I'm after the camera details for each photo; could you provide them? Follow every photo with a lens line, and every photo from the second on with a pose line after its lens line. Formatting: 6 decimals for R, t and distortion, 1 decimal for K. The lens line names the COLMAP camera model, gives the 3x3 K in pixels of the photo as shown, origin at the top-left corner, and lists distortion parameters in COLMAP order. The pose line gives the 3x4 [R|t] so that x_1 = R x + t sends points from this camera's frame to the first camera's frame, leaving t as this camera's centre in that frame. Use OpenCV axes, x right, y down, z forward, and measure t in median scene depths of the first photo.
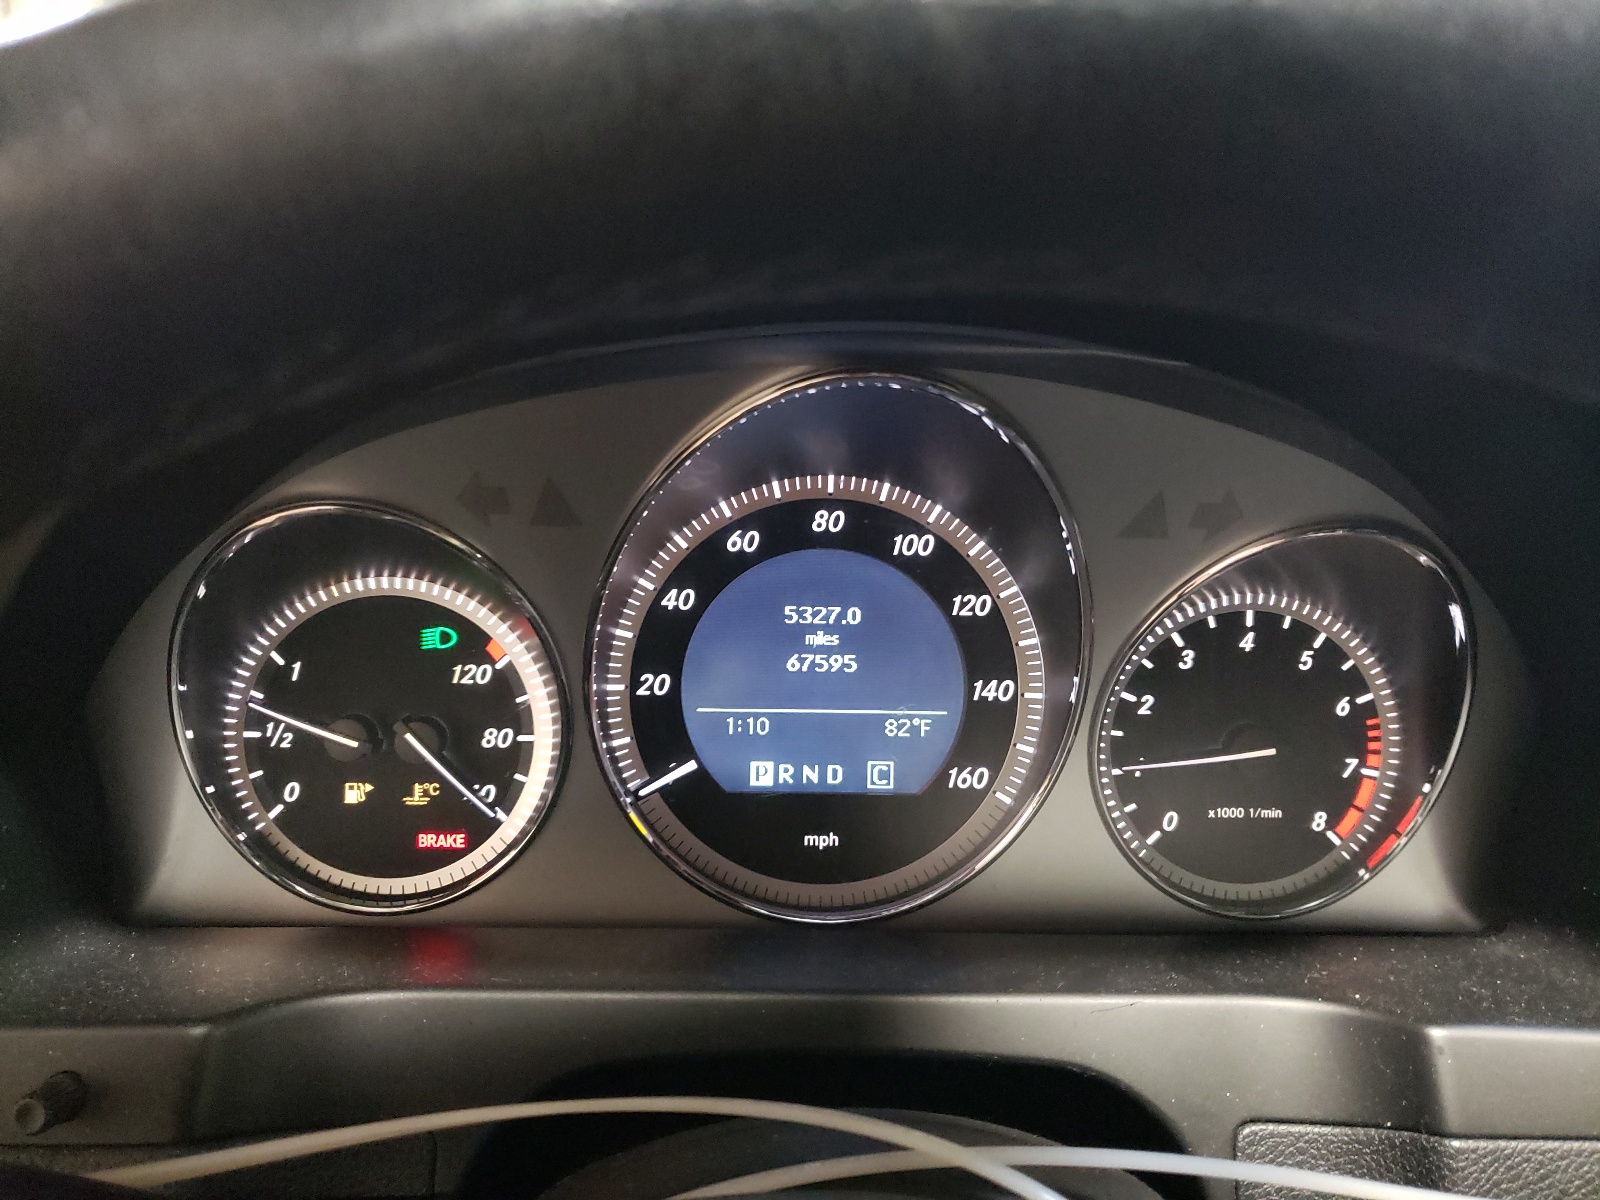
lens RADIAL K [[1202.9, 0, 806.1], [0, 1202.9, 604.6], [0, 0, 1]] dist [0.008578, 0.001274]
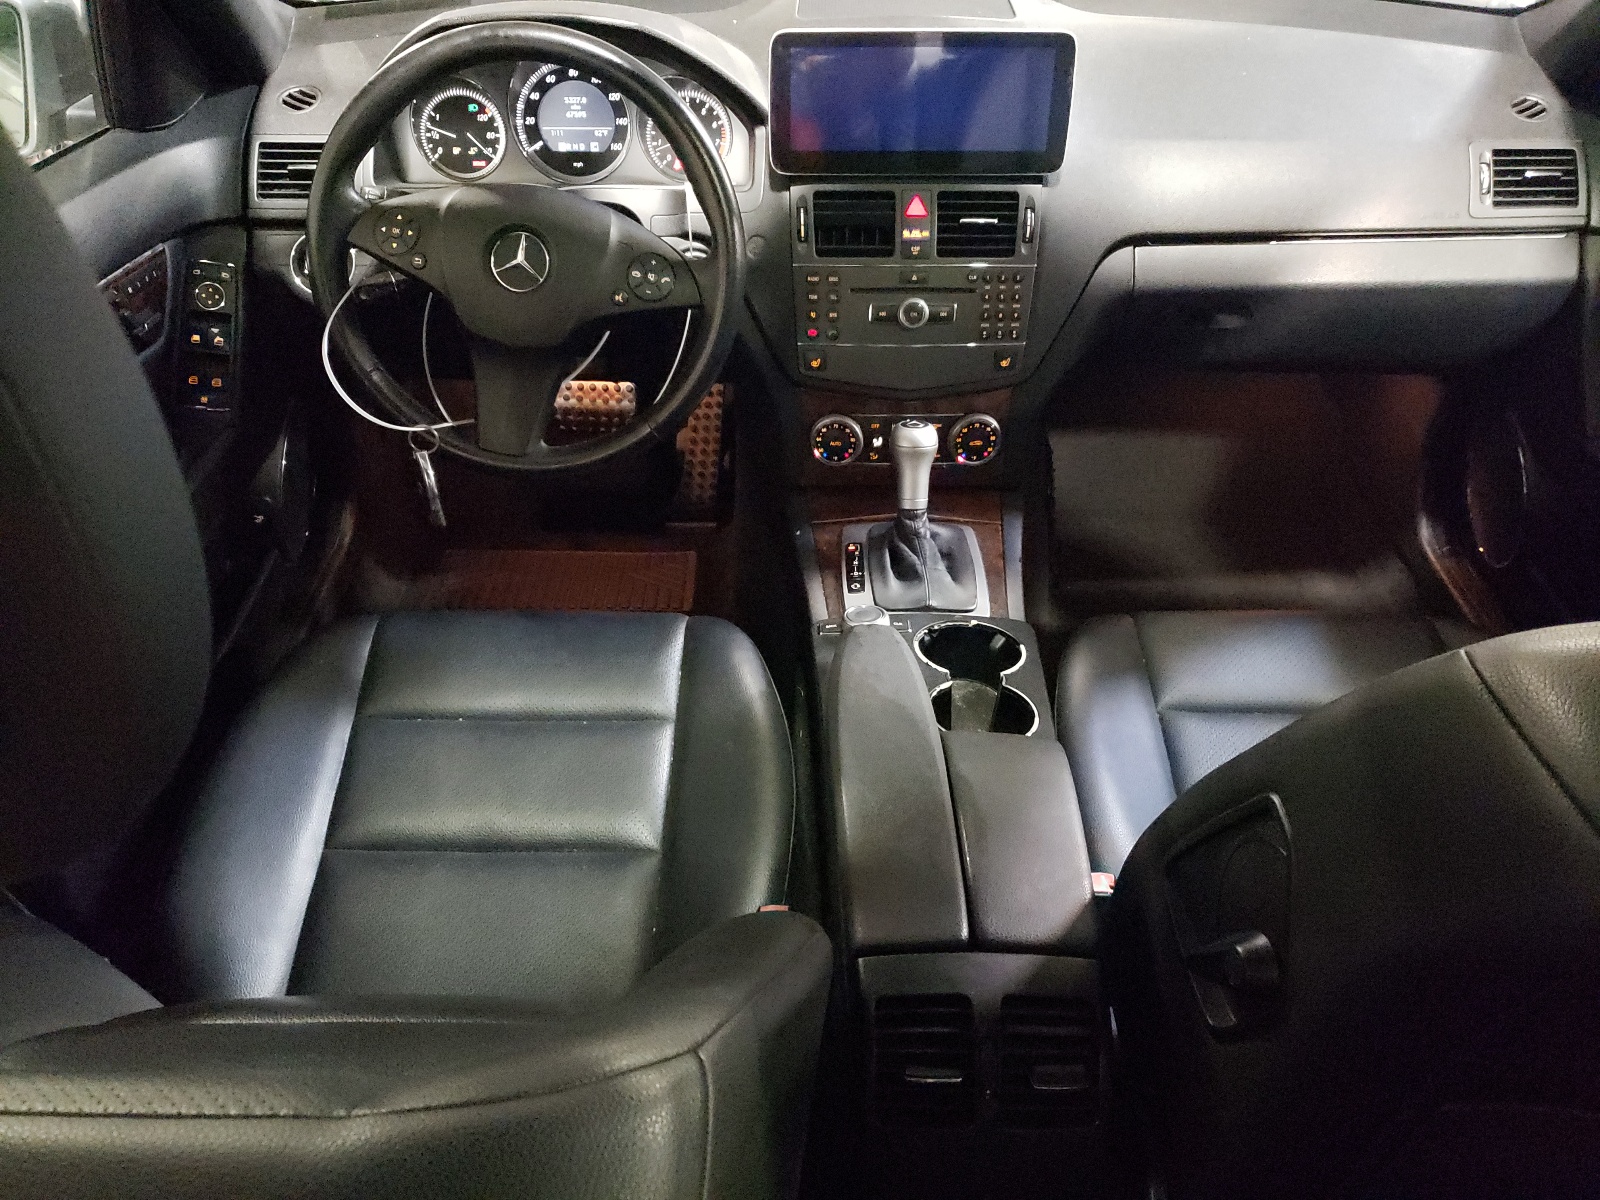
lens RADIAL K [[1202.9, 0, 787.6], [0, 1202.9, 606.0], [0, 0, 1]] dist [0.008578, 0.001274]
pose [[0.999625, -0.002146, -0.027299, 0.796005], [0.012307, 0.925767, 0.377894, 0.058558], [0.024462, -0.378089, 0.925446, -3.117576]]
